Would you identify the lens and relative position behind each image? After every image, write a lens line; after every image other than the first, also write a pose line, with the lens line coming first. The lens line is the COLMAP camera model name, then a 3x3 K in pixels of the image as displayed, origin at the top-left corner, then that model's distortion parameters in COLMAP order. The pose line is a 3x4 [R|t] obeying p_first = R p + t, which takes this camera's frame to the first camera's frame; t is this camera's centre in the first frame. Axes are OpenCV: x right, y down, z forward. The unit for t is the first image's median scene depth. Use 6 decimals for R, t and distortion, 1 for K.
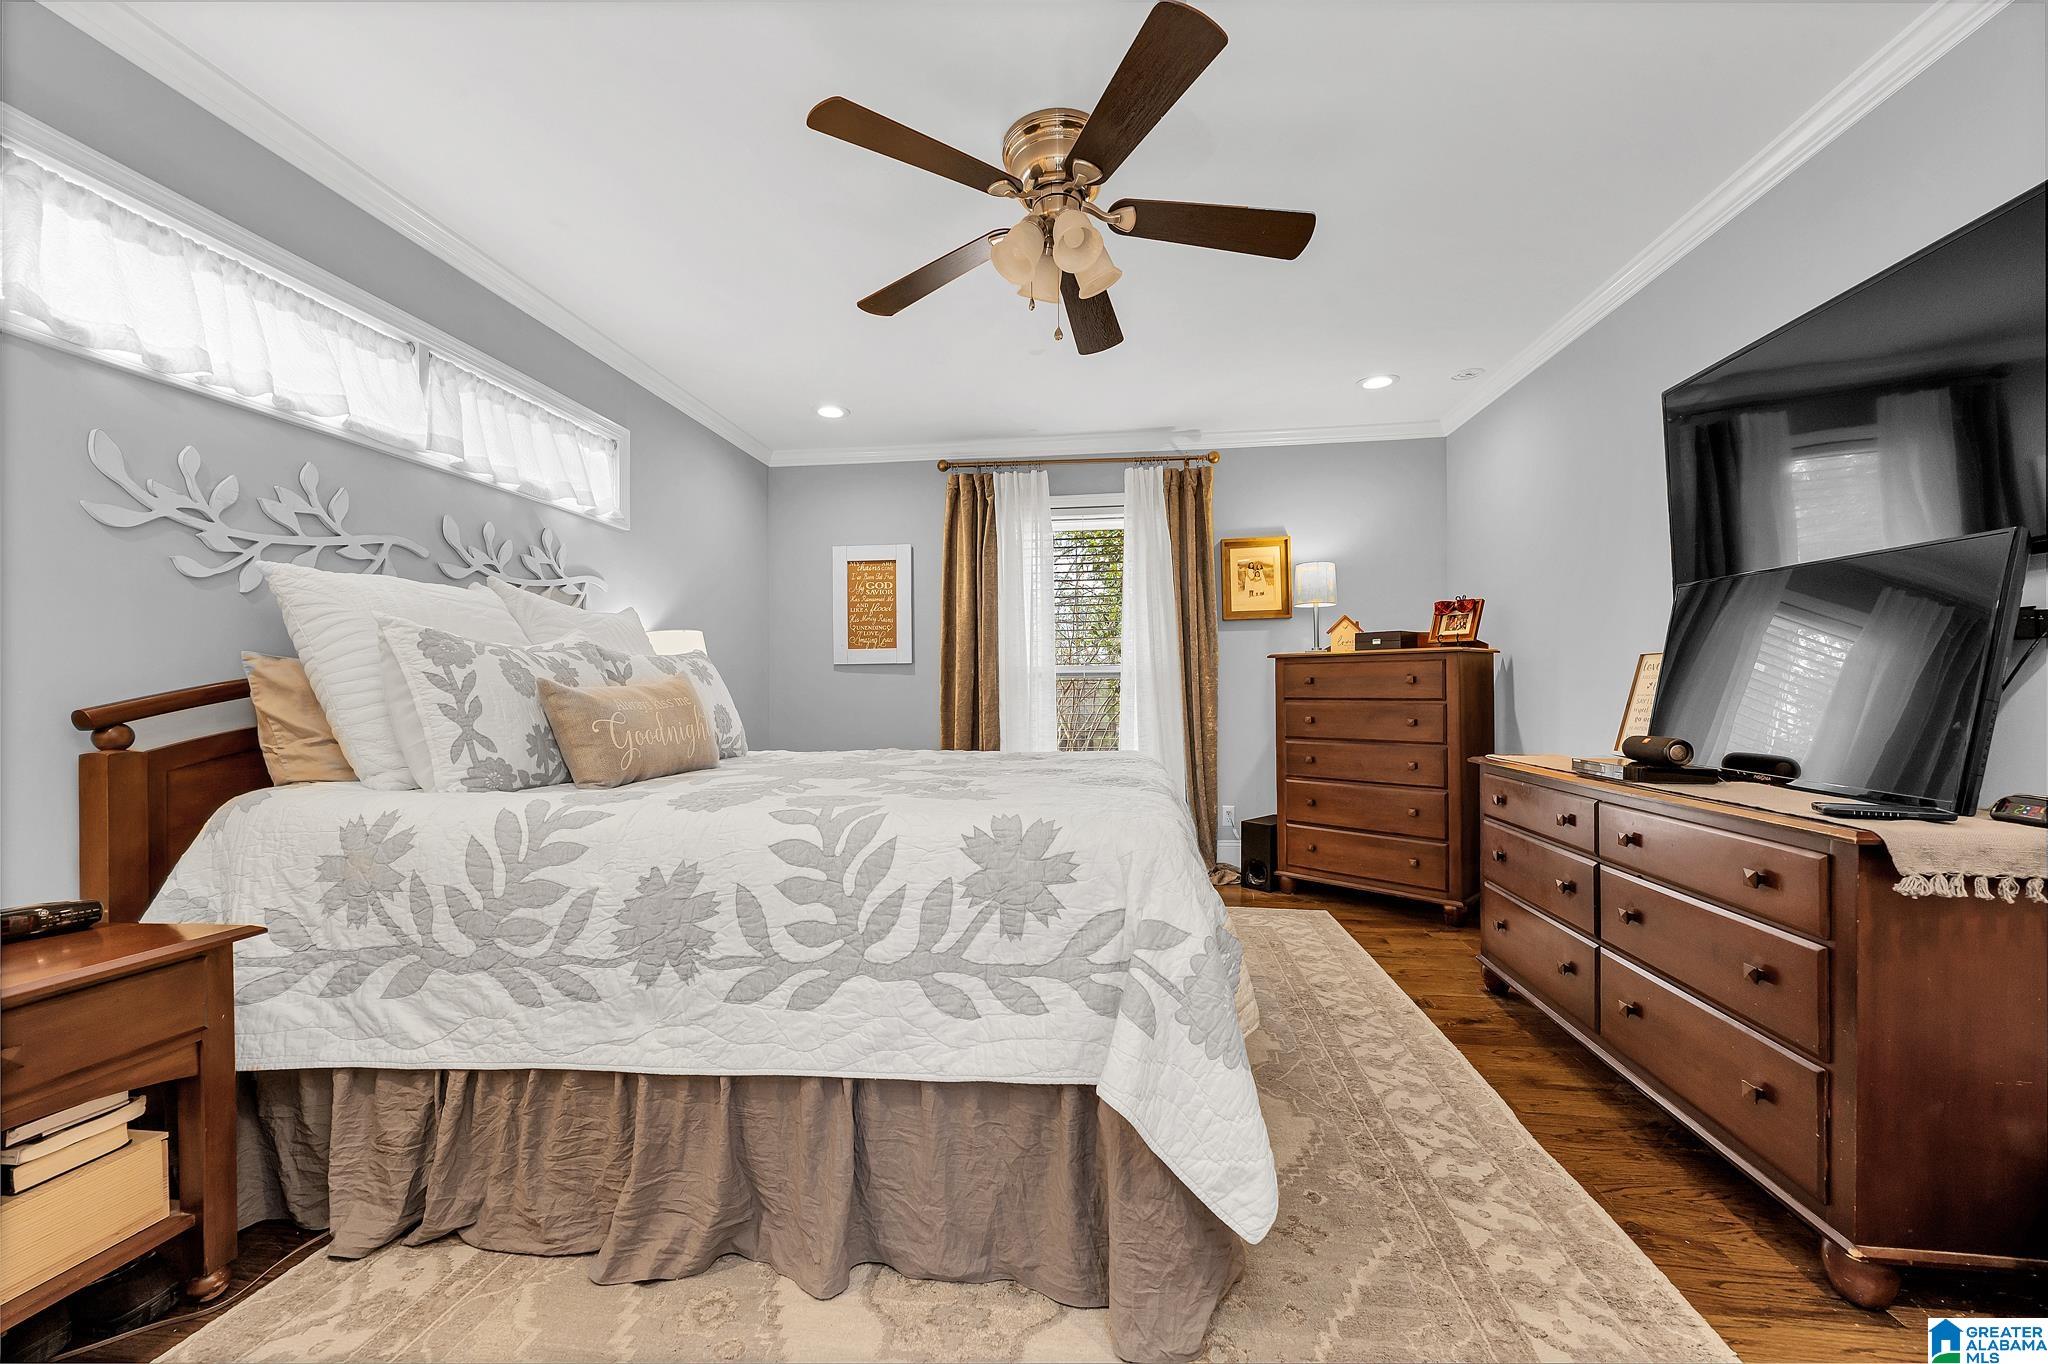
lens RADIAL K [[817.8, 0, 1025.0], [0, 817.8, 692.5], [0, 0, 1]] dist [0.000493, -0.000315]
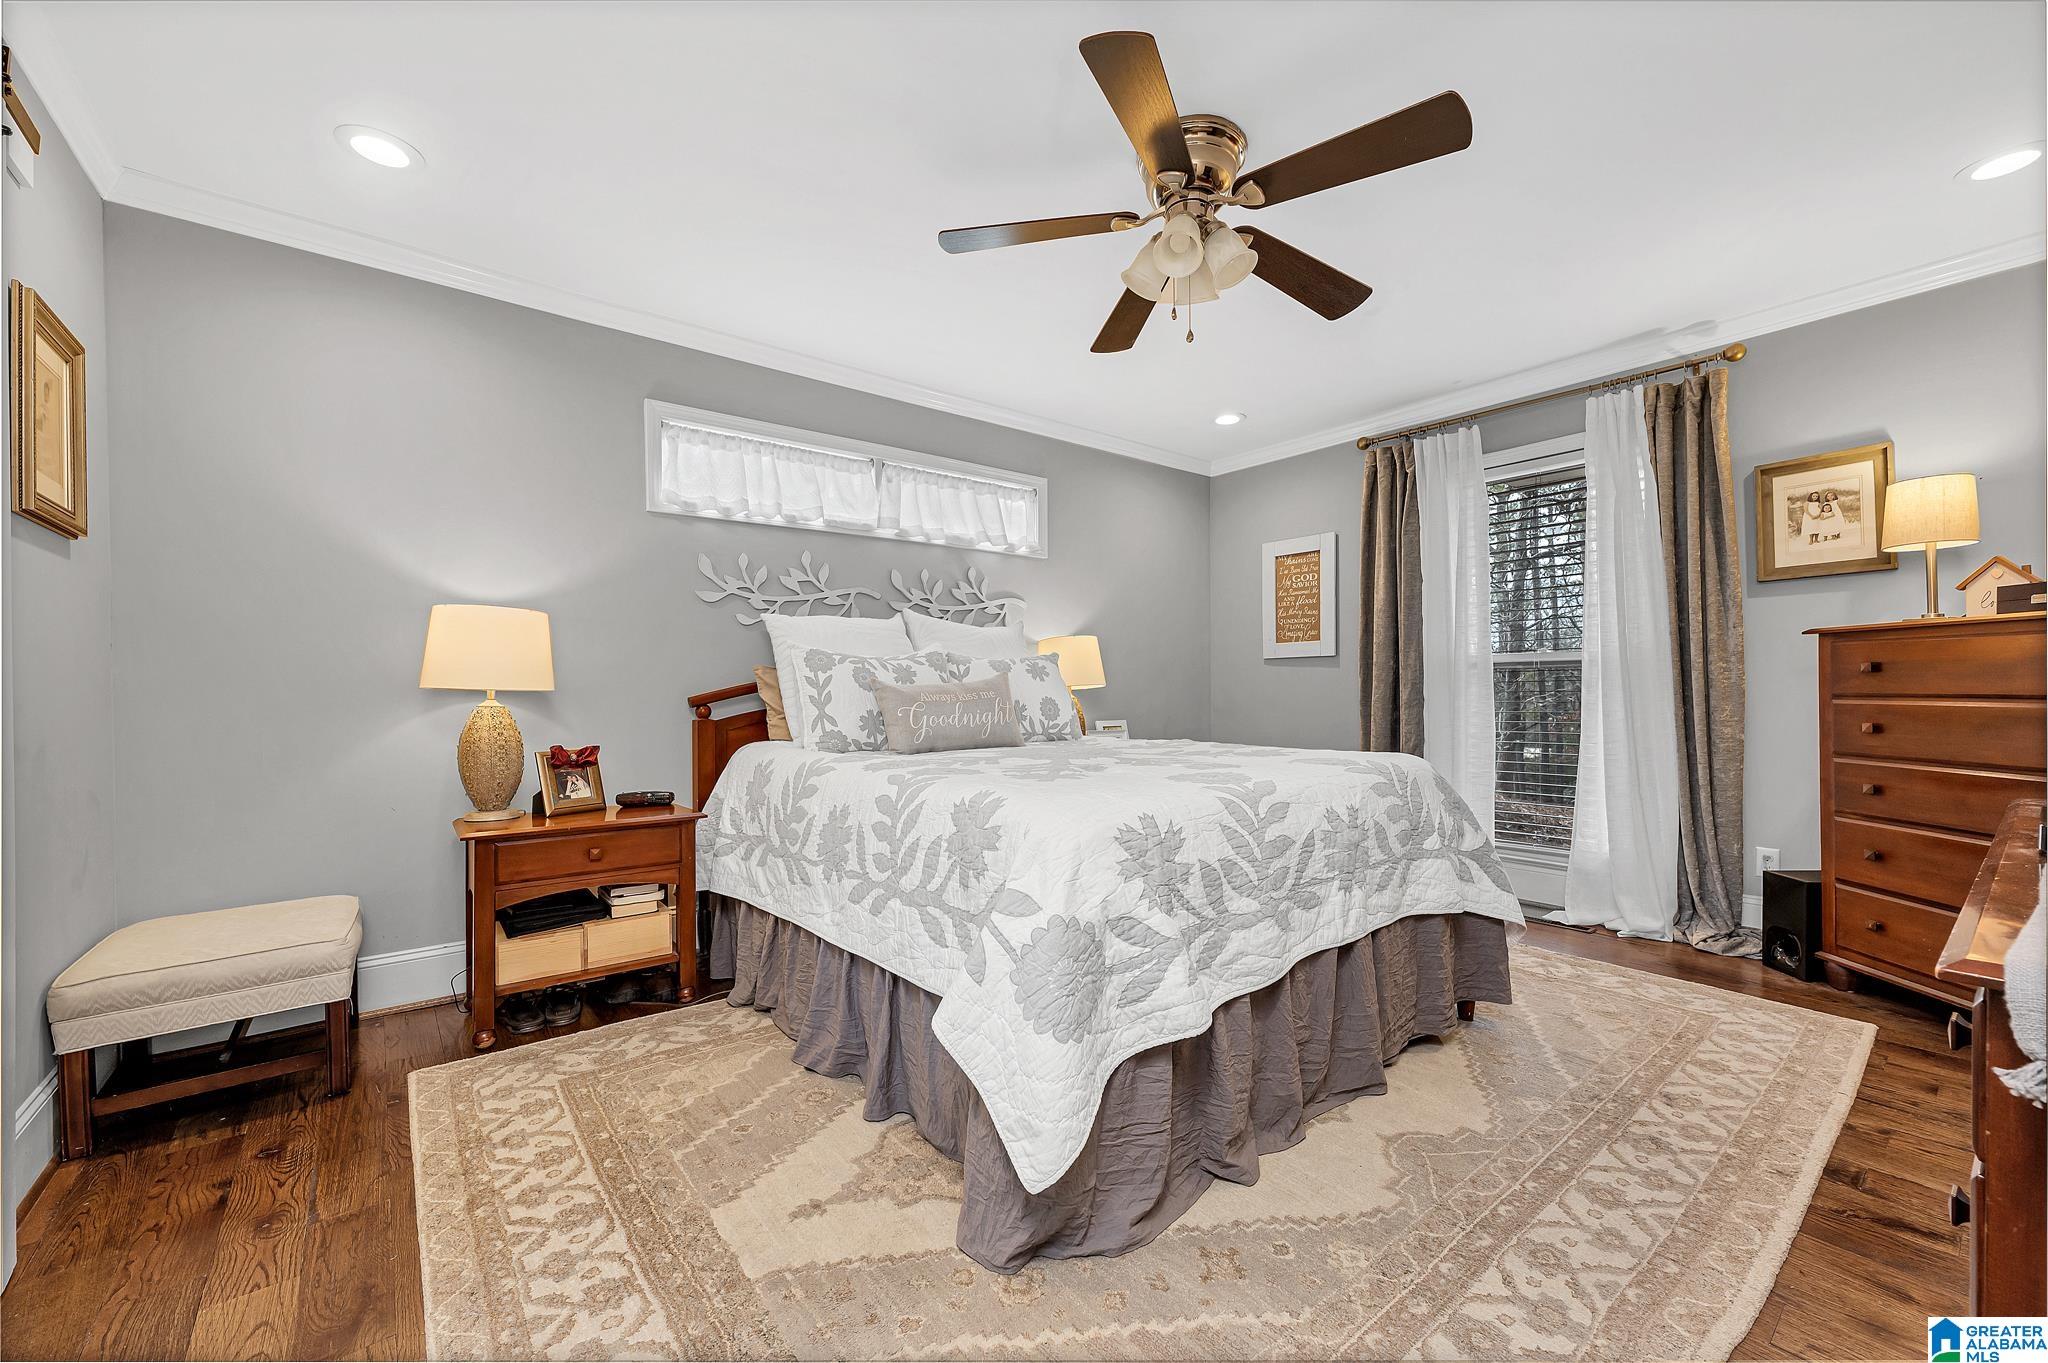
lens RADIAL K [[817.8, 0, 1025.0], [0, 817.8, 692.0], [0, 0, 1]] dist [0.000493, -0.000315]
pose [[0.708248, 0.003639, -0.705954, 0.487969], [0.003231, 0.999960, 0.008397, -0.003582], [0.705956, -0.008228, 0.708208, 0.103658]]
